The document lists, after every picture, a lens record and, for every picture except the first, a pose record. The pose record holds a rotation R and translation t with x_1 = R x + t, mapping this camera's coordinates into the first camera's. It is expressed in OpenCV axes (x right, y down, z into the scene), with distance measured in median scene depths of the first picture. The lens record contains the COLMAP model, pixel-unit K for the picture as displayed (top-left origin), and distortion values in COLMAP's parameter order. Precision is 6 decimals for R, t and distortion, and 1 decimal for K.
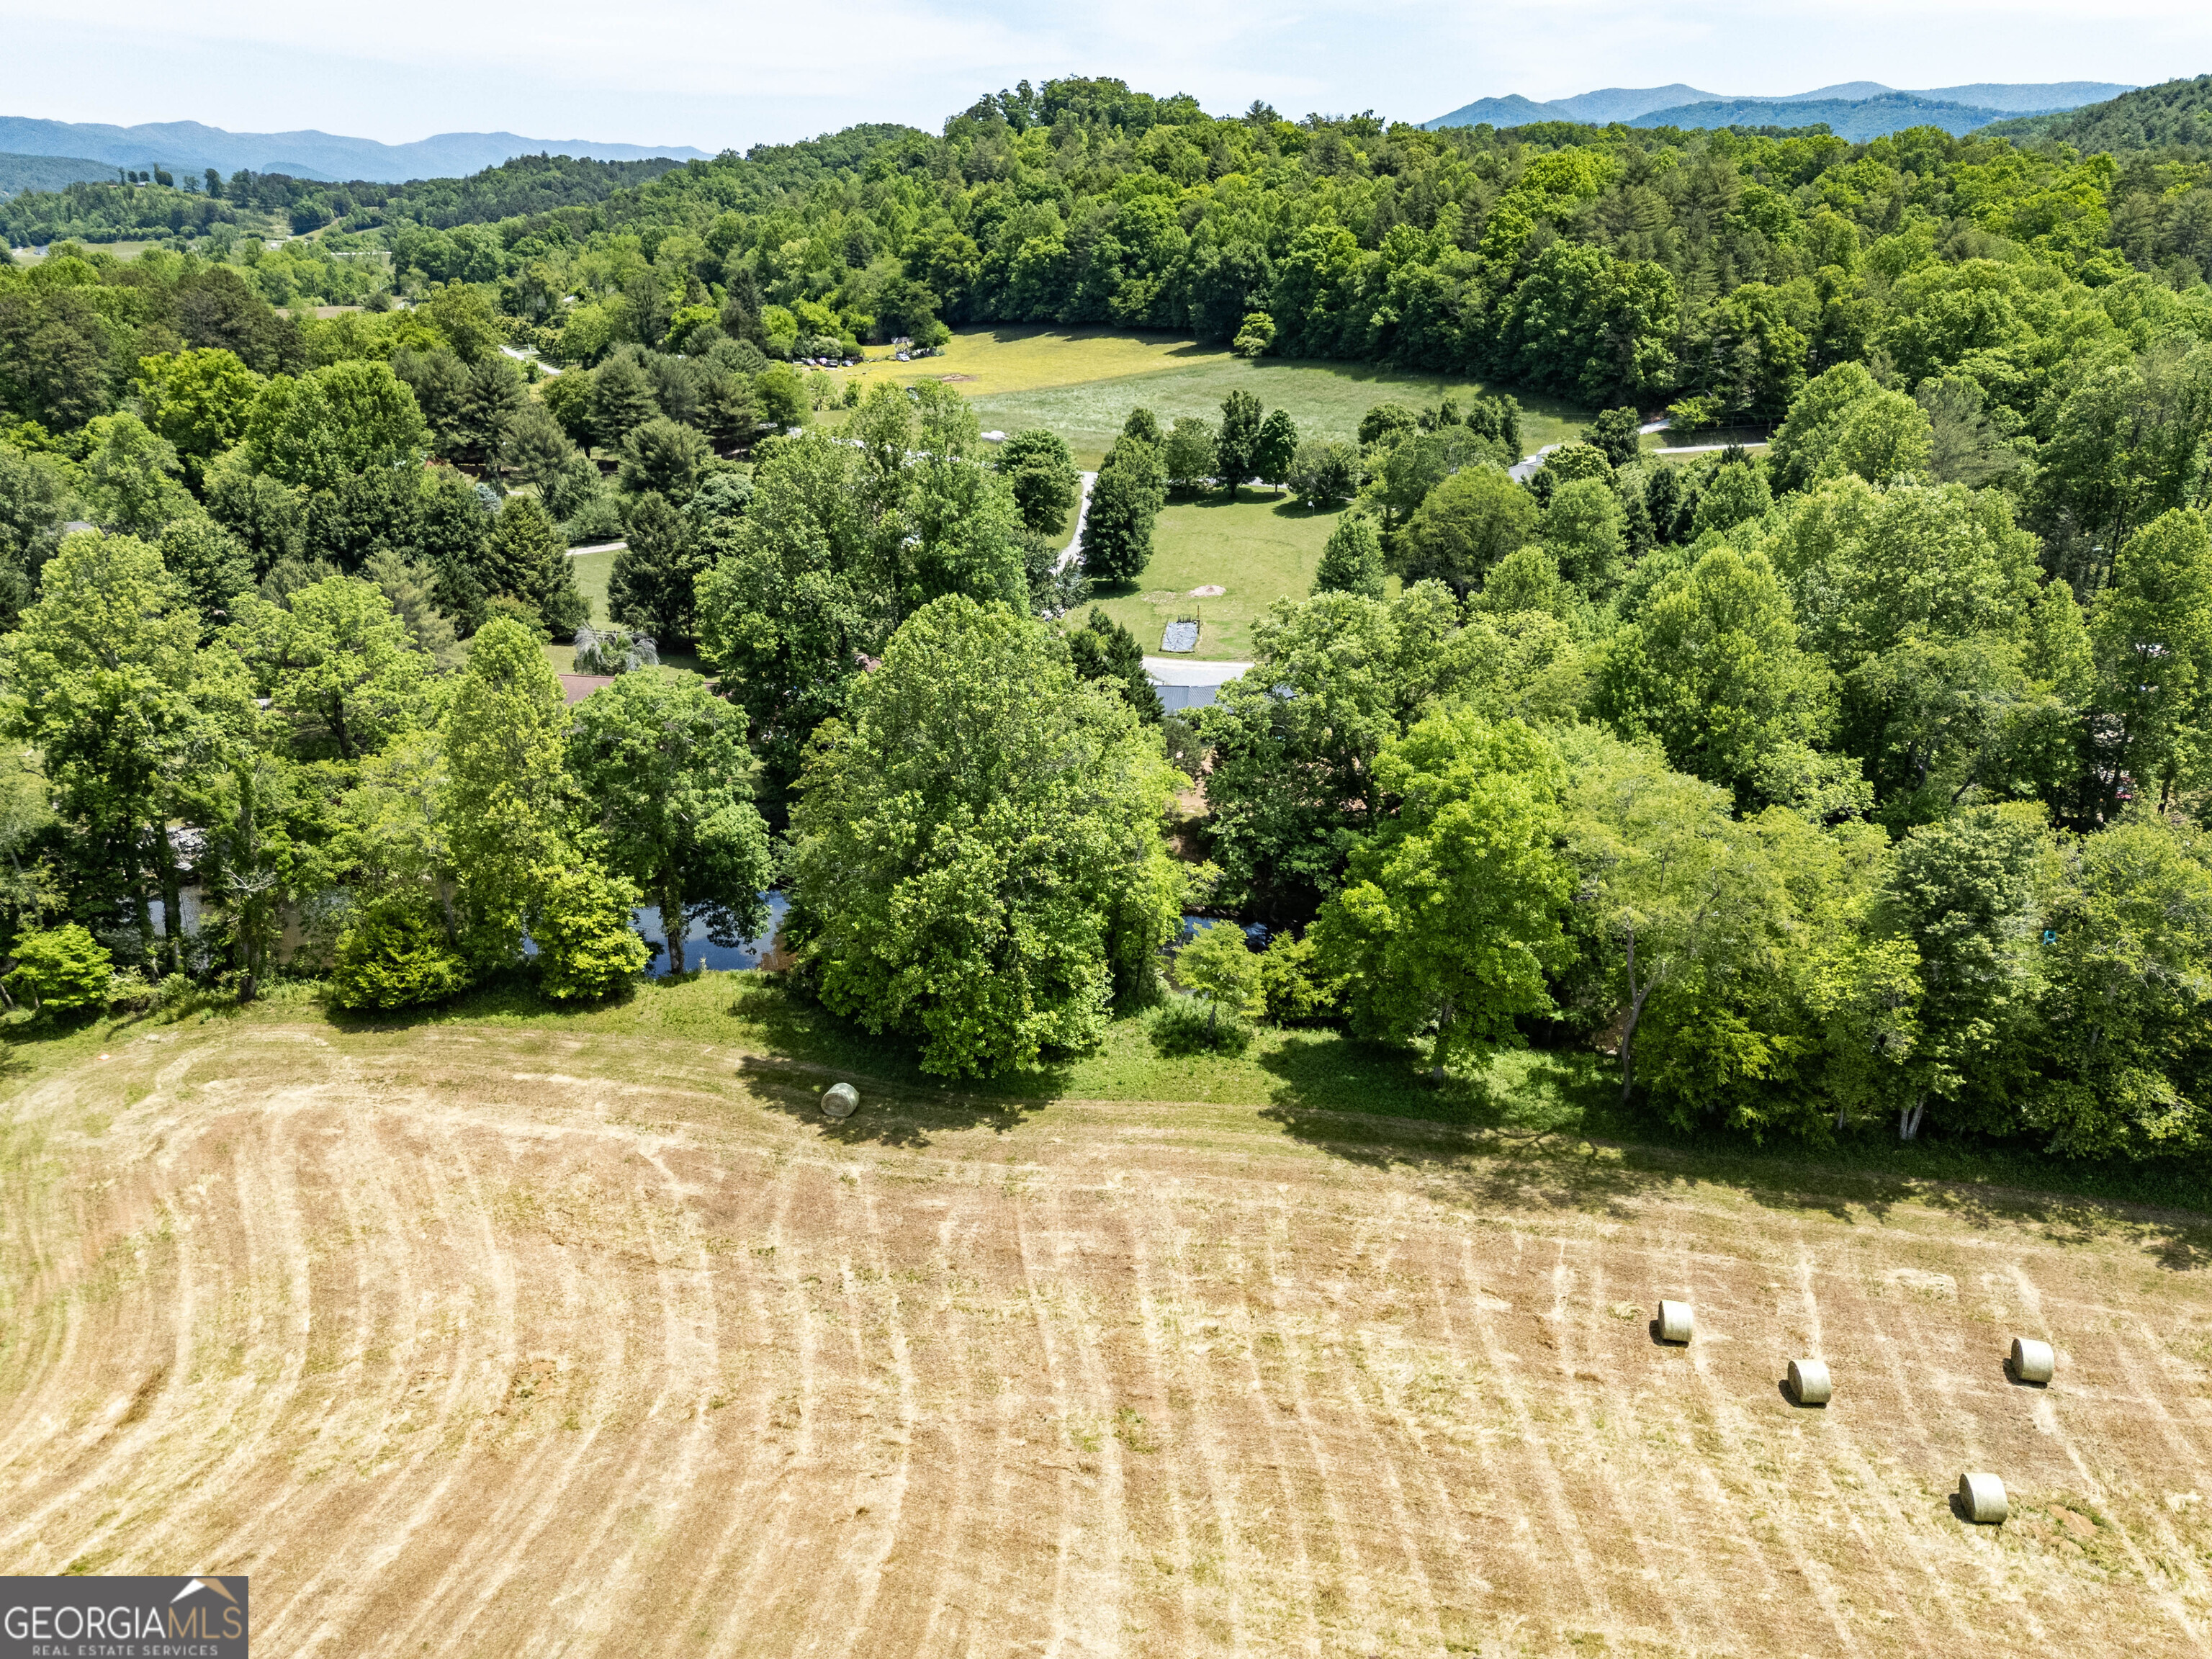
lens RADIAL K [[1624.8, 0, 1103.2], [0, 1624.8, 832.4], [0, 0, 1]] dist [0.060186, -0.048566]
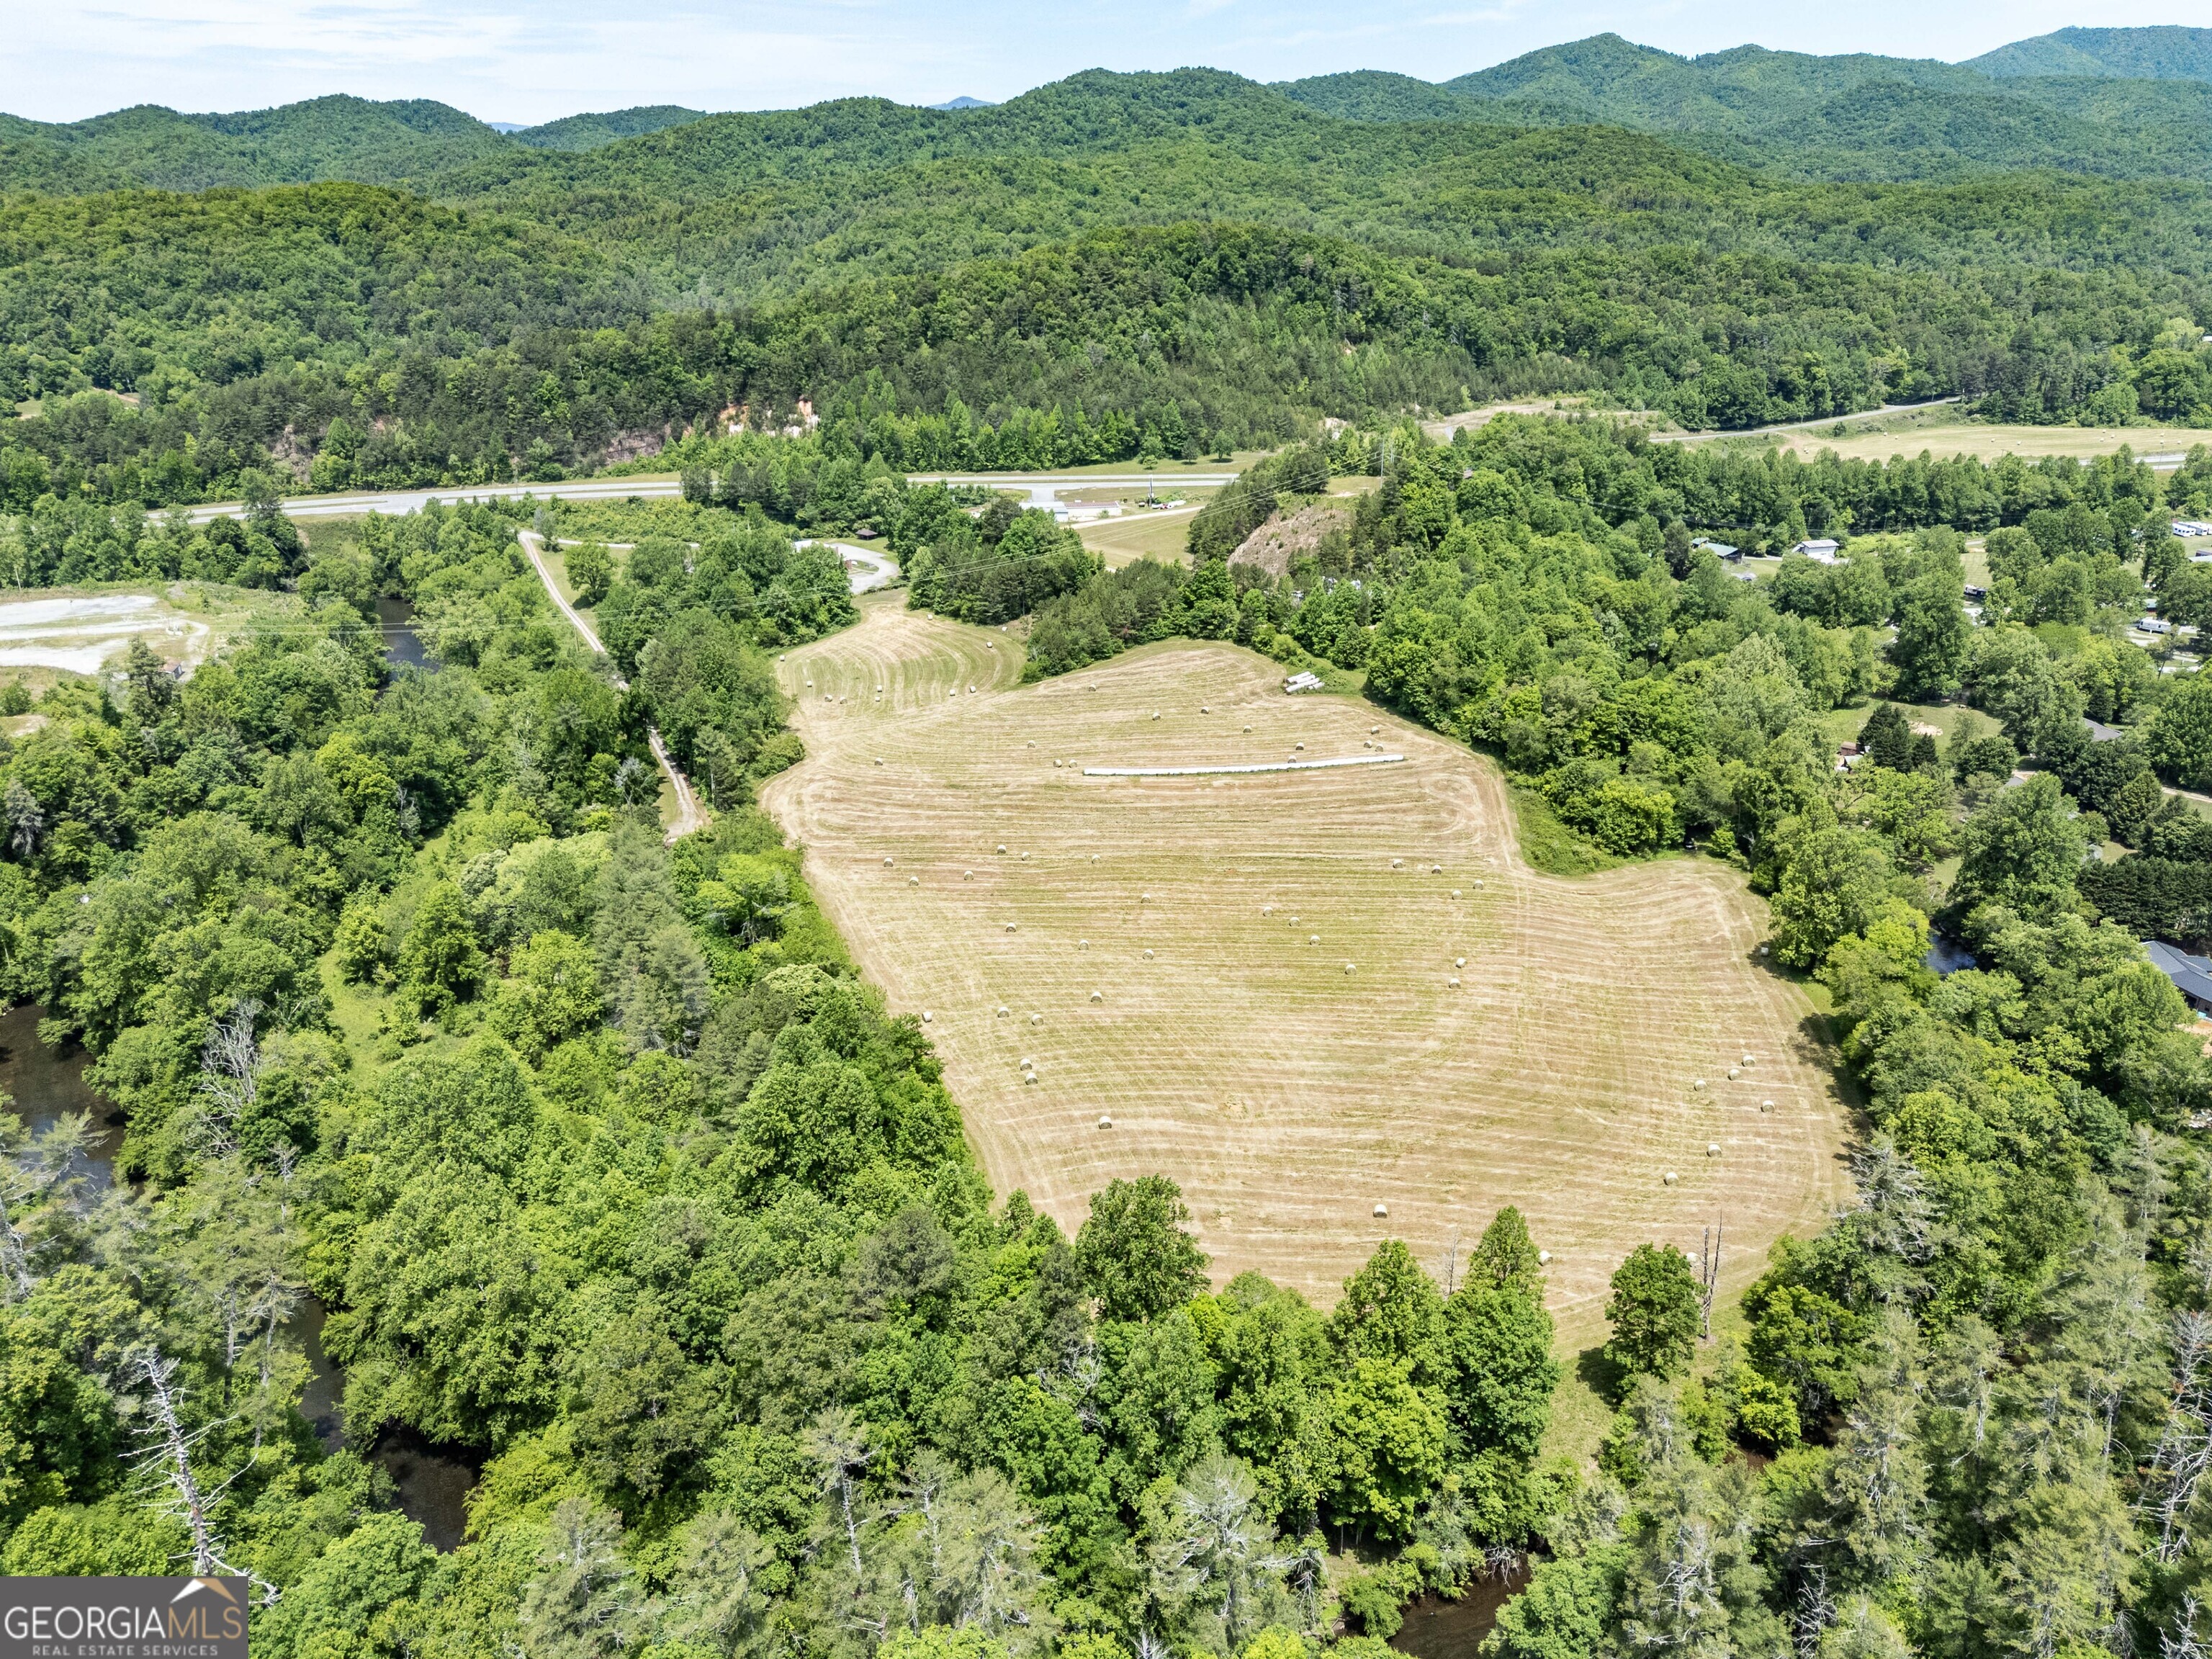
lens RADIAL K [[1624.8, 0, 1113.0], [0, 1624.8, 829.7], [0, 0, 1]] dist [0.060186, -0.048566]
pose [[0.012310, 0.355316, -0.934665, 2.654962], [-0.342468, 0.879701, 0.329911, -0.656245], [0.939449, 0.316032, 0.132513, -0.725137]]
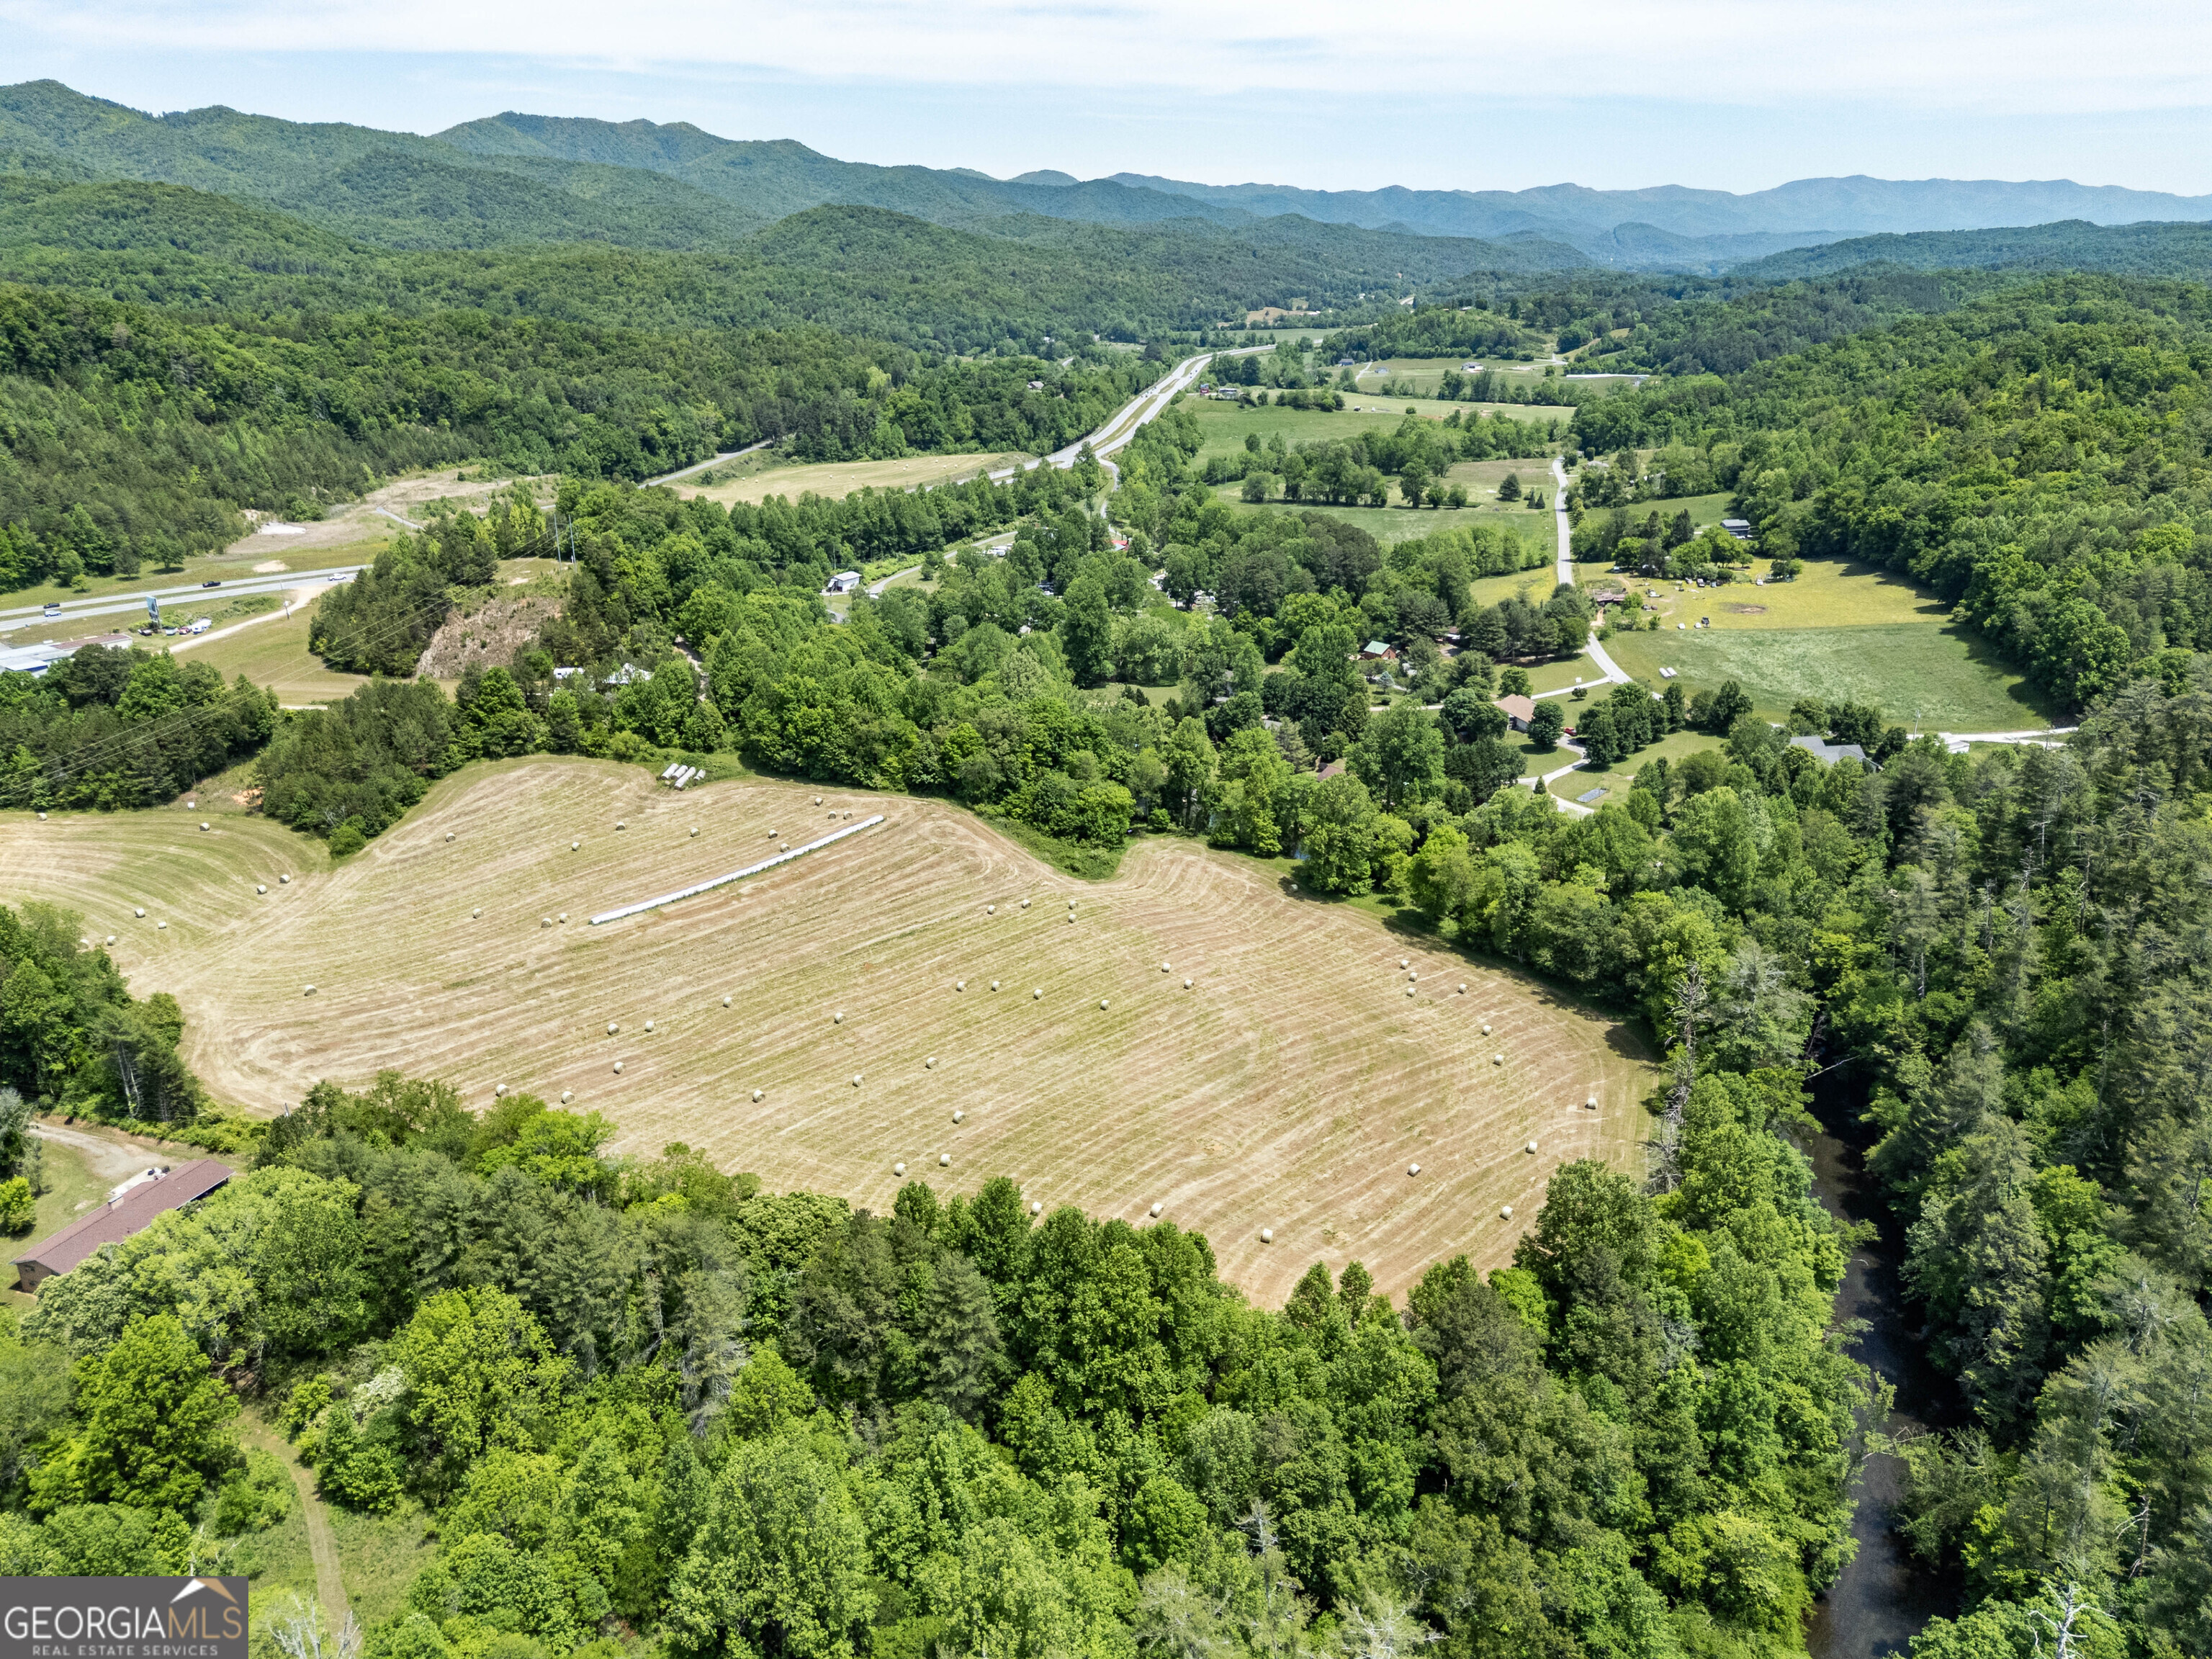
lens RADIAL K [[1624.8, 0, 1104.8], [0, 1624.8, 829.1], [0, 0, 1]] dist [0.060186, -0.048566]
pose [[0.743546, 0.213779, -0.633591, 1.826148], [-0.226597, 0.972011, 0.062044, -0.111289], [0.629121, 0.097437, 0.771176, -2.193036]]
